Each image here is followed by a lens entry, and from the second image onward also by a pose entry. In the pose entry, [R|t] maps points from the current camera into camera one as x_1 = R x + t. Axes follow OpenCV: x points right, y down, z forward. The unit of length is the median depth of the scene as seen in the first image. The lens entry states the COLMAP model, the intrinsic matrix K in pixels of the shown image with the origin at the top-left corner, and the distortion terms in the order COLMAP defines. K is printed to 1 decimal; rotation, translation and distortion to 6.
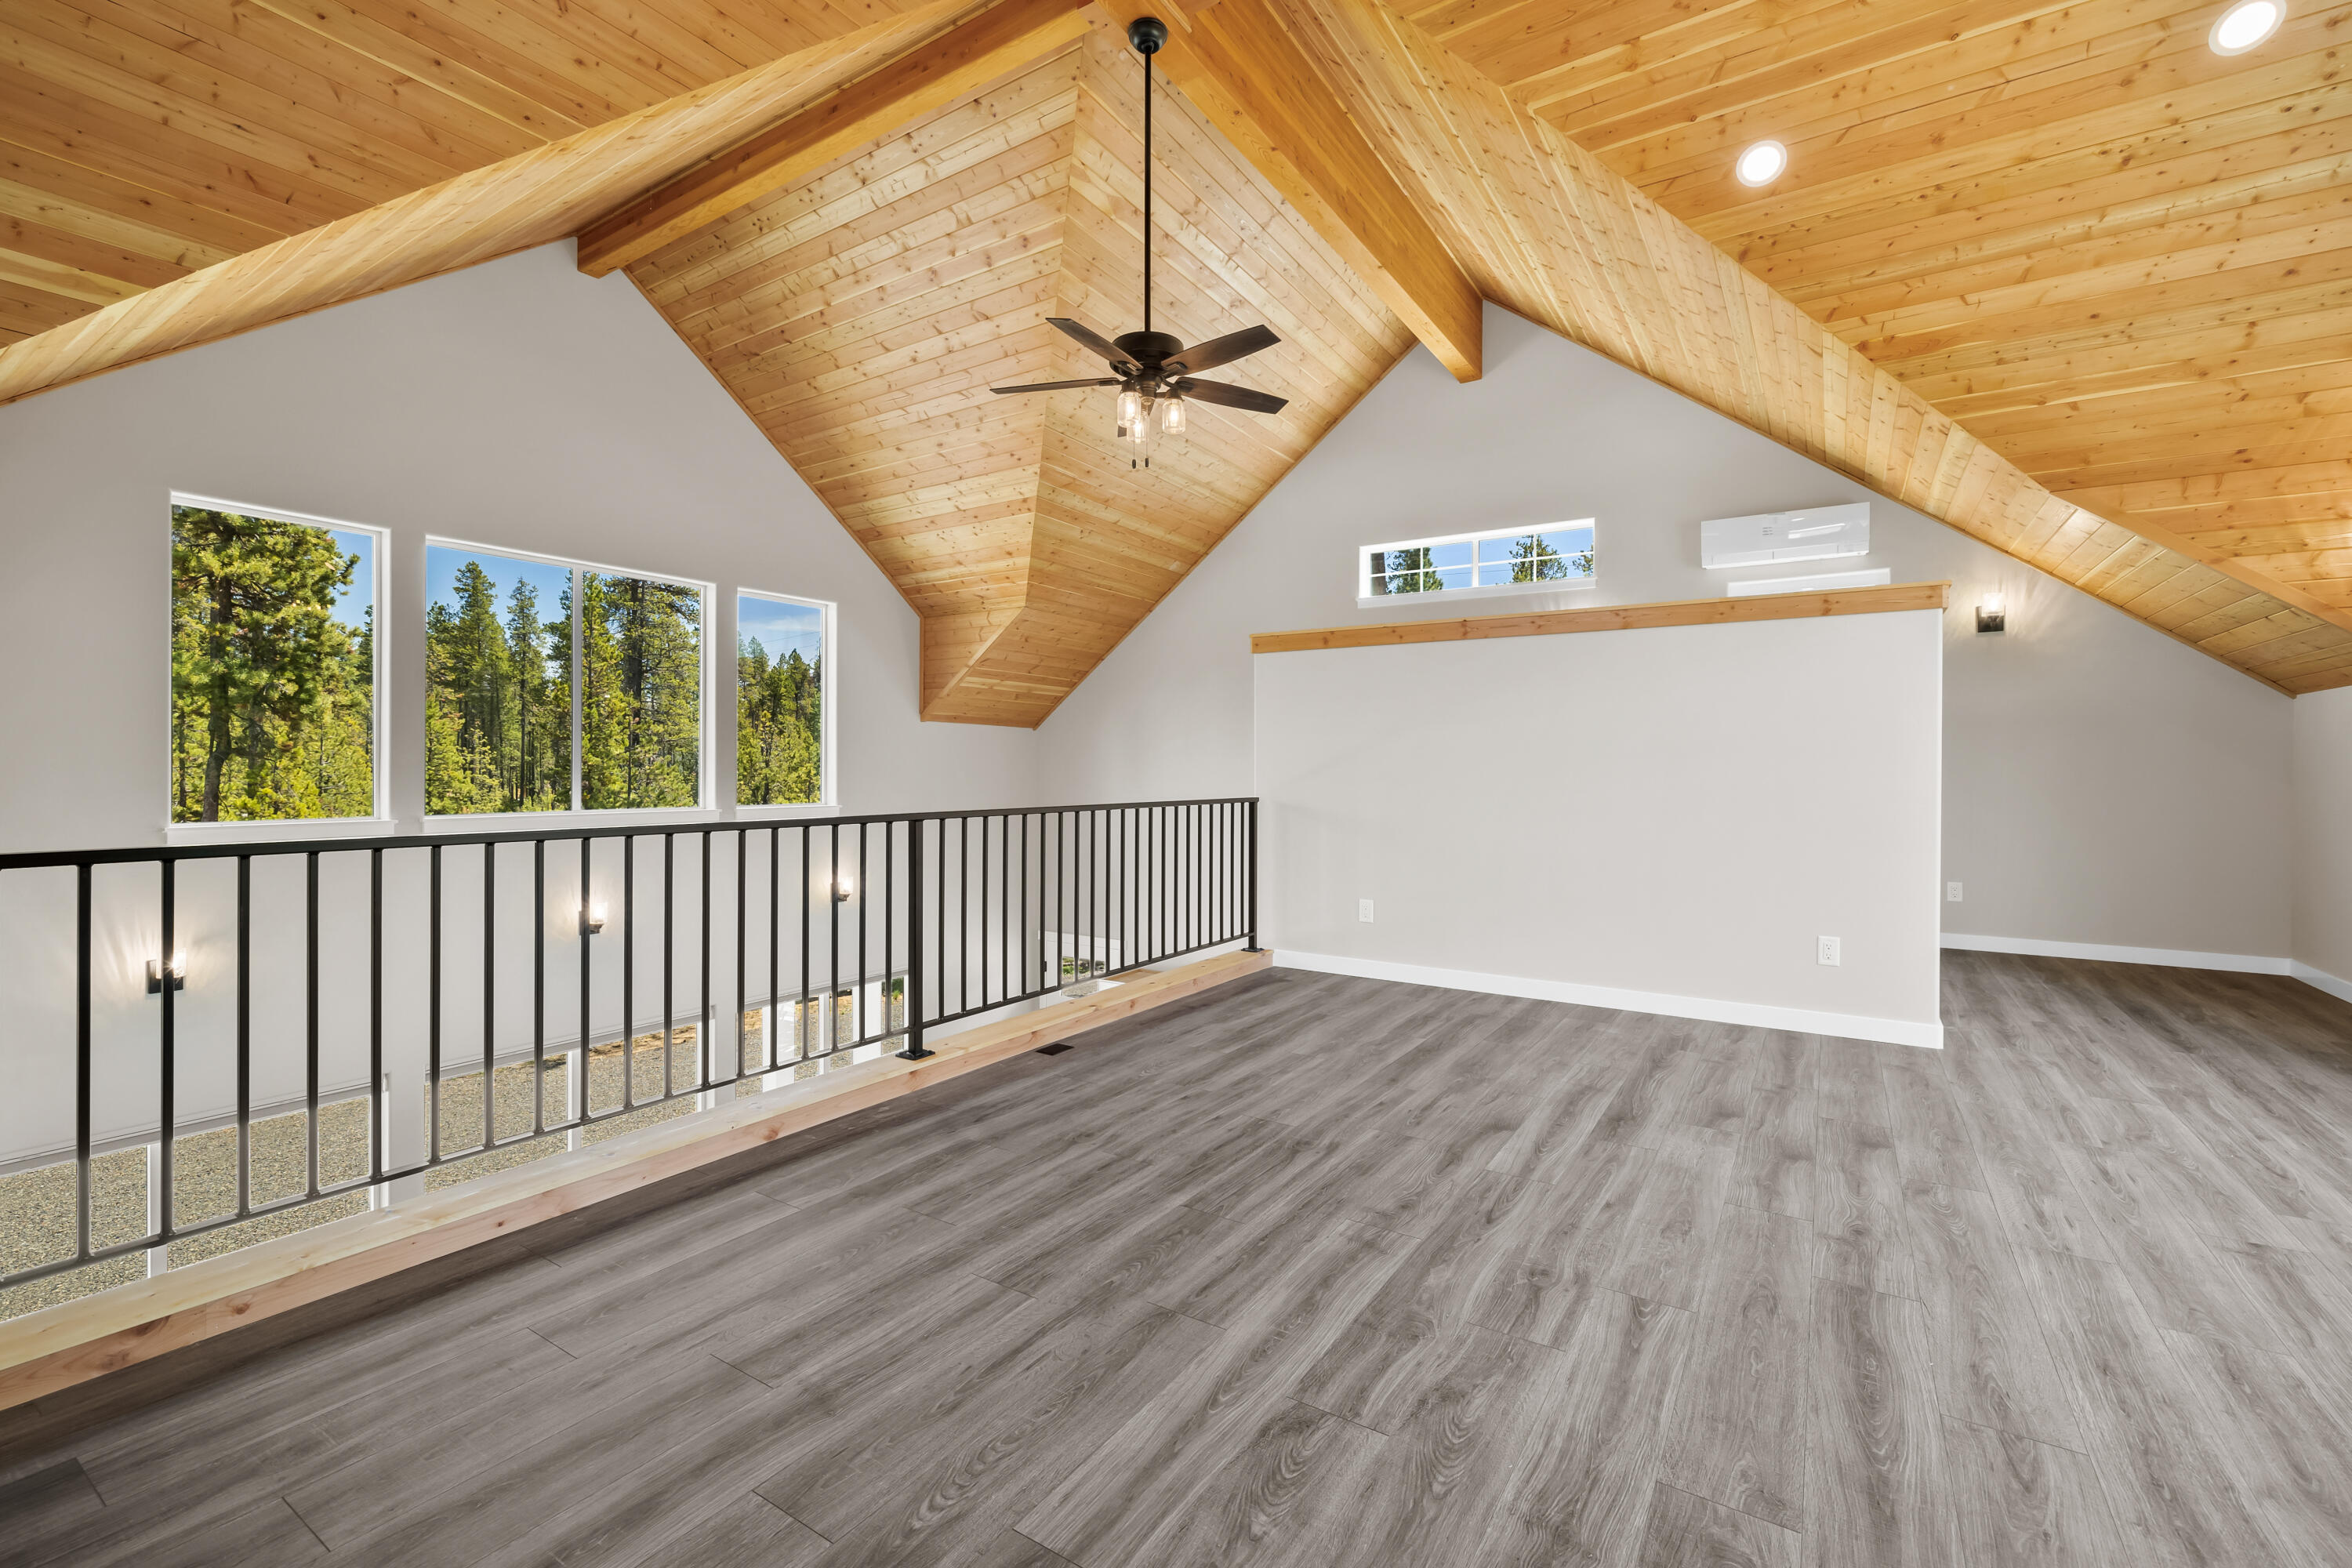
lens RADIAL K [[1008.8, 0, 1169.6], [0, 1008.8, 775.9], [0, 0, 1]] dist [0.001805, -0.000004]
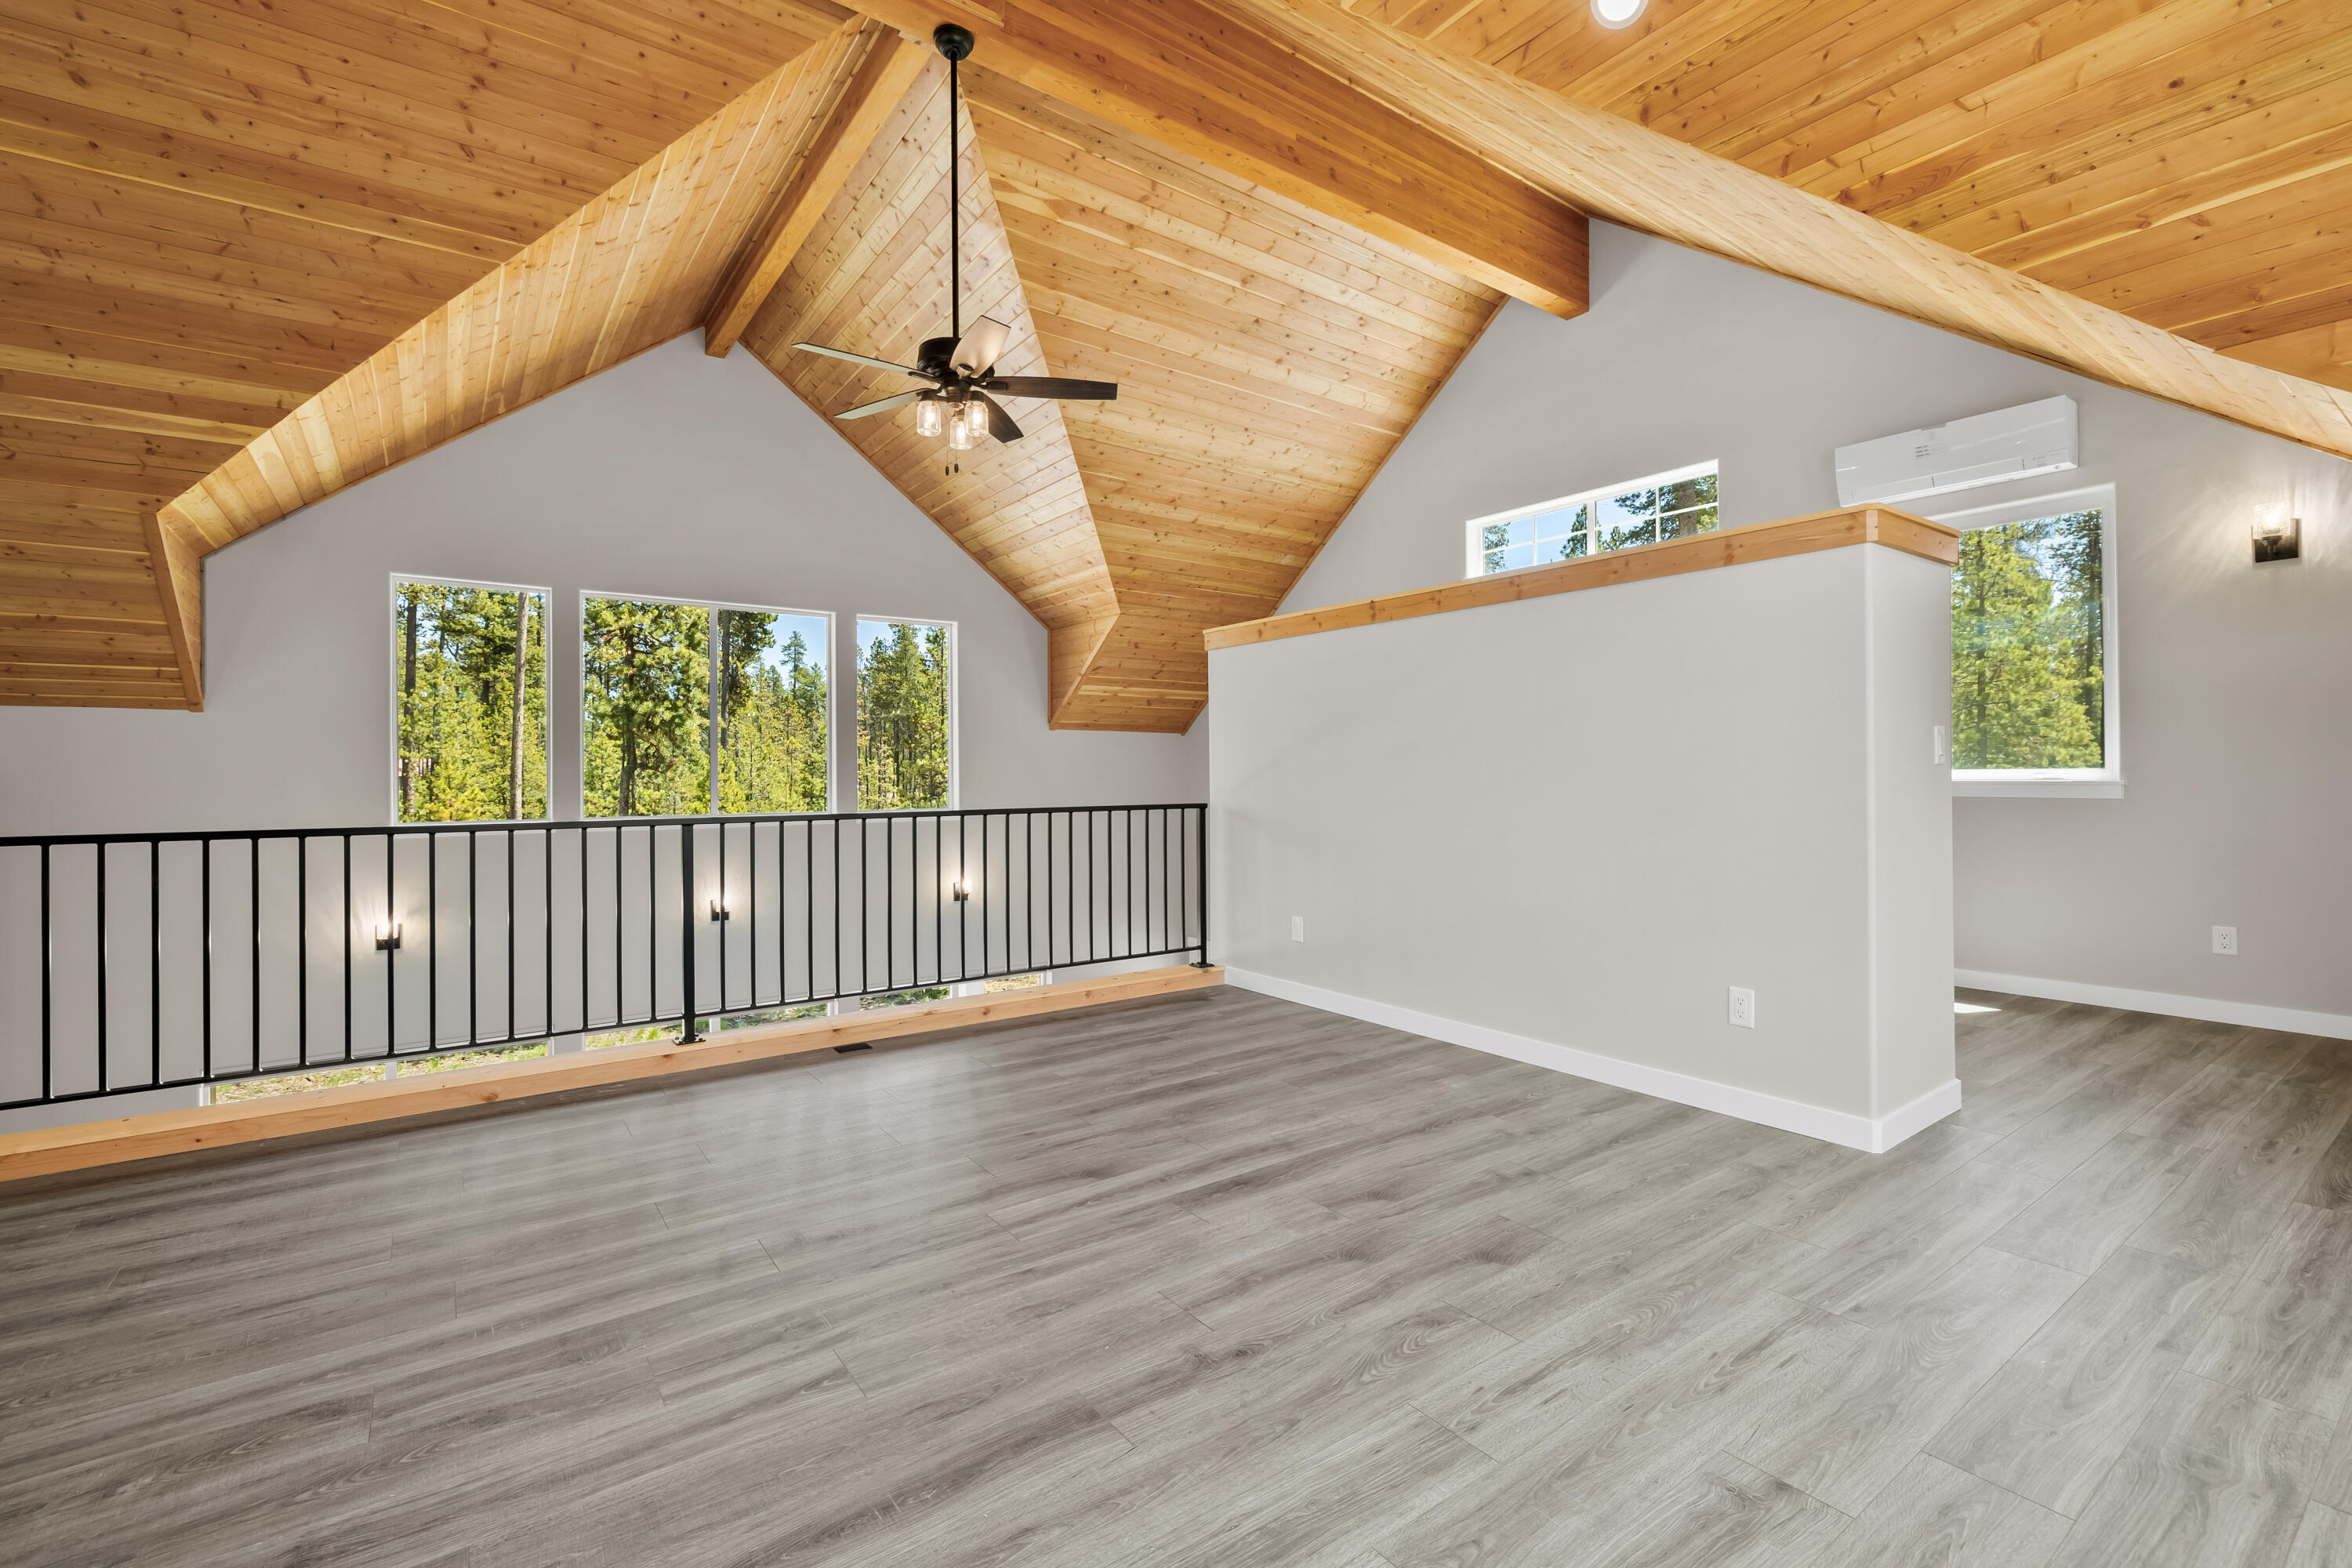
lens RADIAL K [[1020.0, 0, 1169.8], [0, 1020.0, 775.2], [0, 0, 1]] dist [0.002381, -0.000344]
pose [[0.934036, -0.009294, -0.357058, 0.516394], [0.007476, 0.999951, -0.006472, 0.001518], [0.357101, 0.003376, 0.934060, 0.129193]]
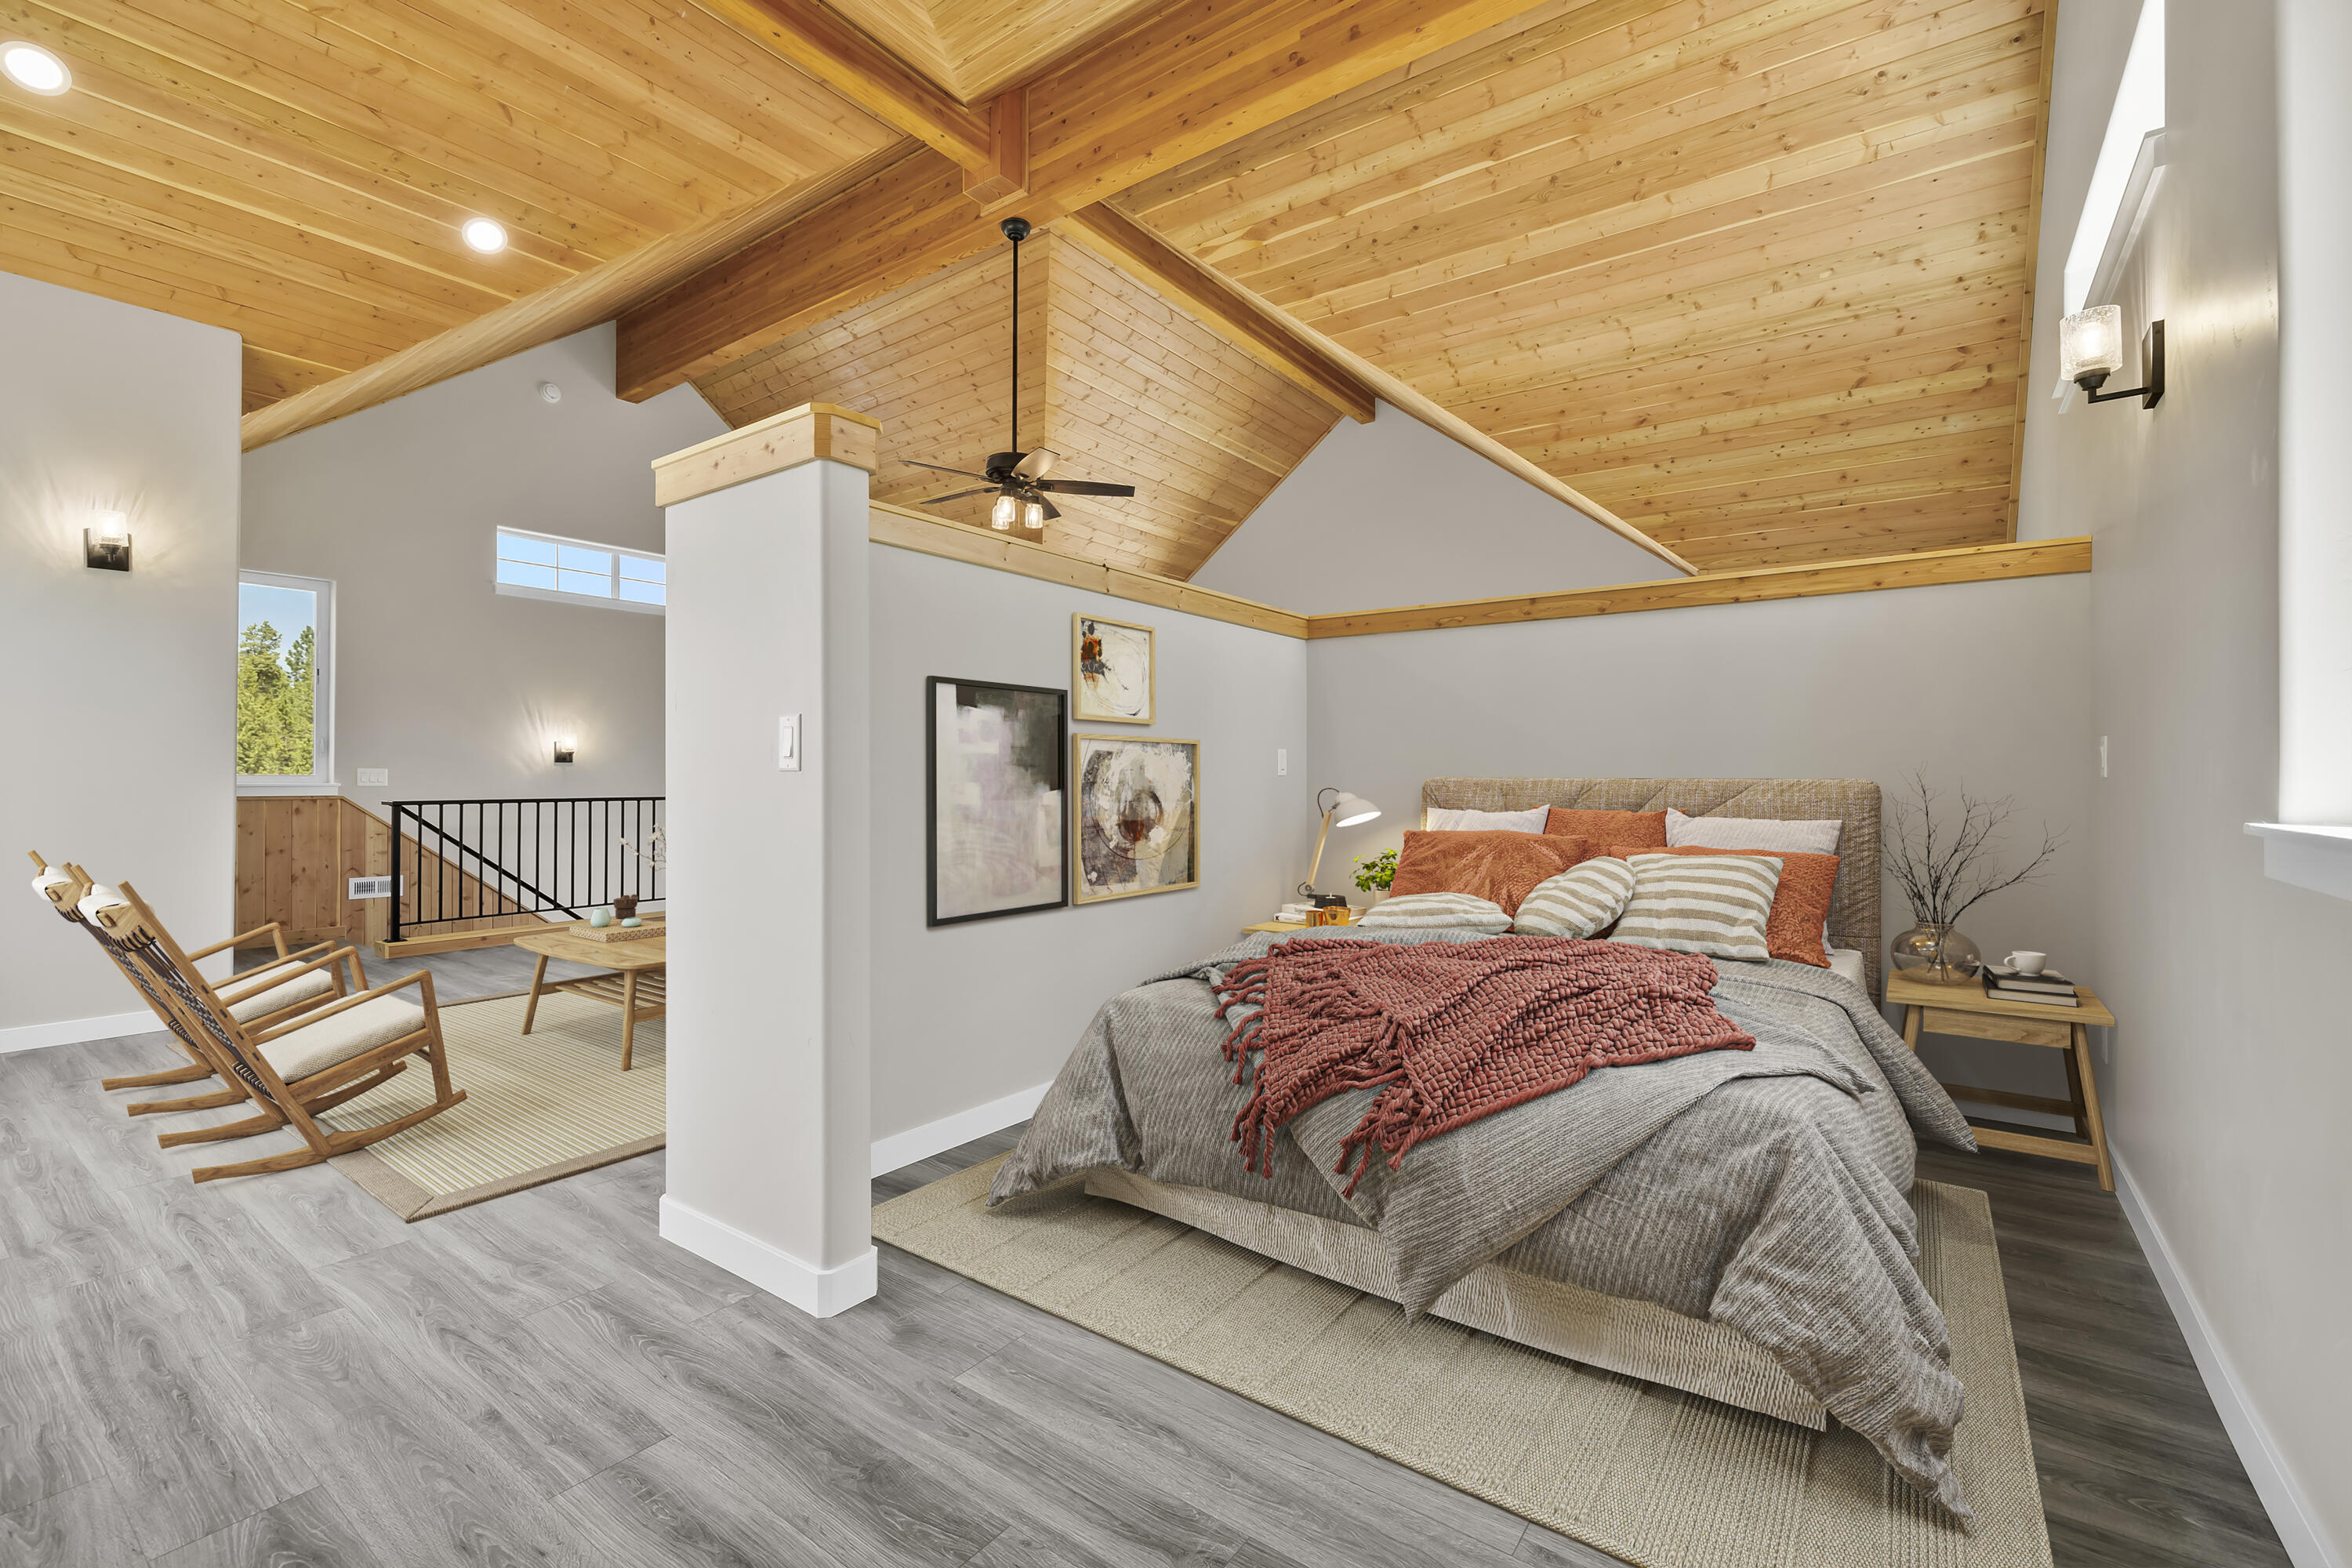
lens RADIAL K [[1008.8, 0, 1169.6], [0, 1008.8, 775.9], [0, 0, 1]] dist [0.001805, -0.000004]
pose [[-0.053502, -0.005073, -0.998555, 1.256666], [-0.010299, 0.999937, -0.004529, -0.003493], [0.998515, 0.010042, -0.053551, 1.237749]]
